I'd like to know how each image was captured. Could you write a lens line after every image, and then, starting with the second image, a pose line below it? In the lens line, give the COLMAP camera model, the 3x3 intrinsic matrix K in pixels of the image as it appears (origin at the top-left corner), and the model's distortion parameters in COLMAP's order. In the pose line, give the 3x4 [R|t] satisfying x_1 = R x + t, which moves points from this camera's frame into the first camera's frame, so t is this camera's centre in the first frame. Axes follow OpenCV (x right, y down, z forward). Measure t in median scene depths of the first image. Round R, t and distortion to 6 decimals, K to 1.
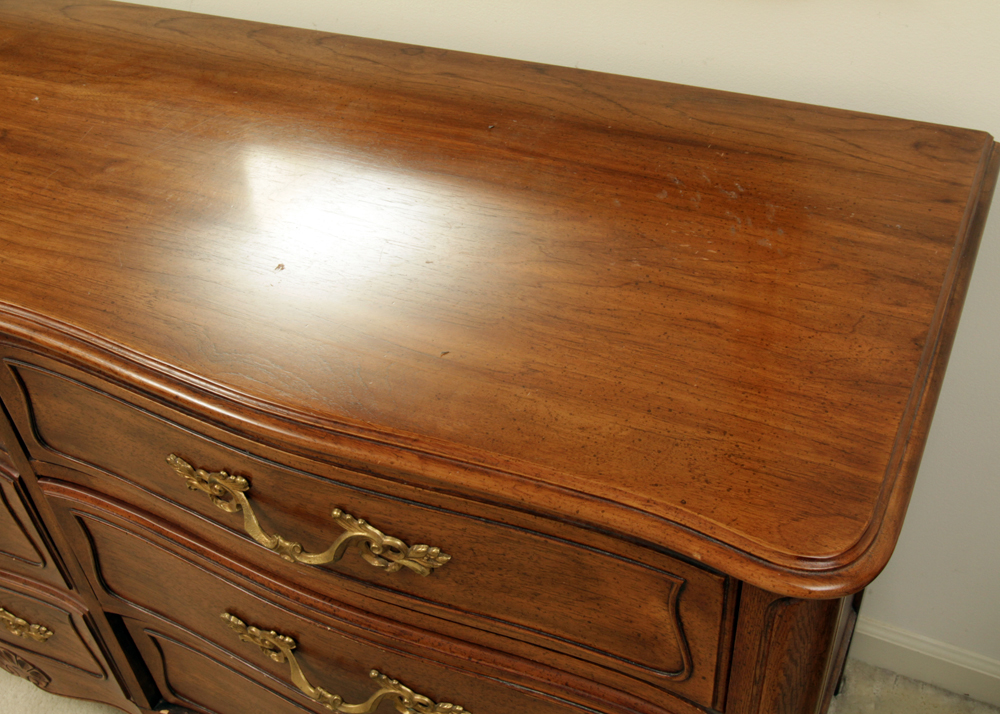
lens RADIAL K [[1070.8, 0, 494.9], [0, 1070.8, 347.7], [0, 0, 1]] dist [-0.013054, 0.000000]
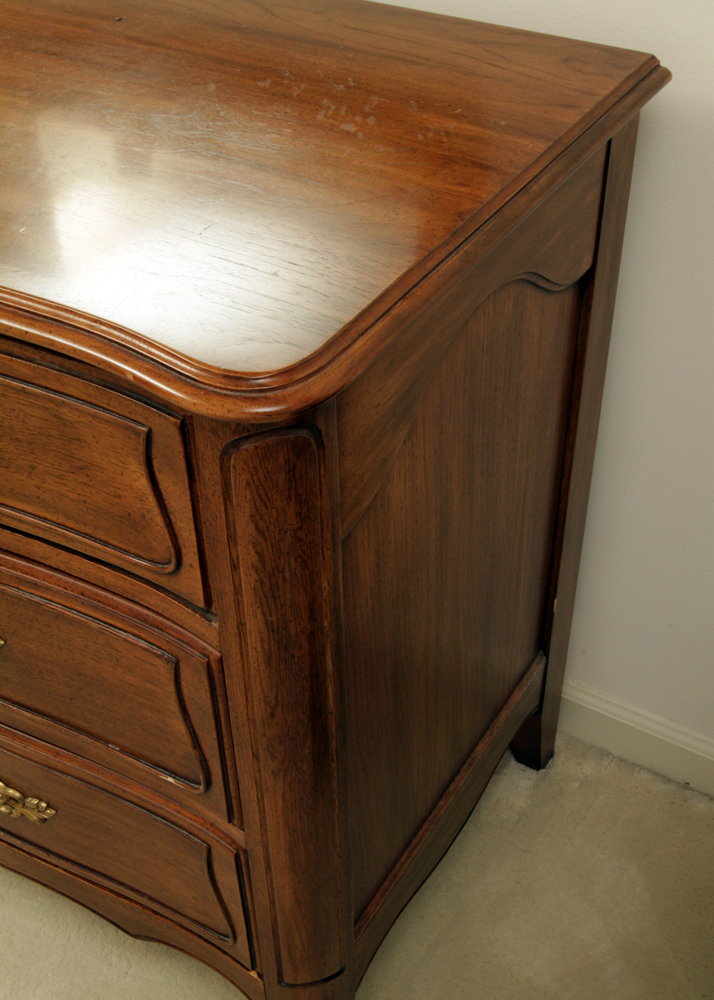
lens RADIAL K [[1255.9, 0, 360.4], [0, 1255.9, 497.1], [0, 0, 1]] dist [-0.004518, 0.000000]
pose [[0.993691, 0.097496, -0.055440, 0.335621], [-0.098677, 0.994939, -0.018975, 0.220827], [0.053309, 0.024326, 0.998282, -0.044086]]
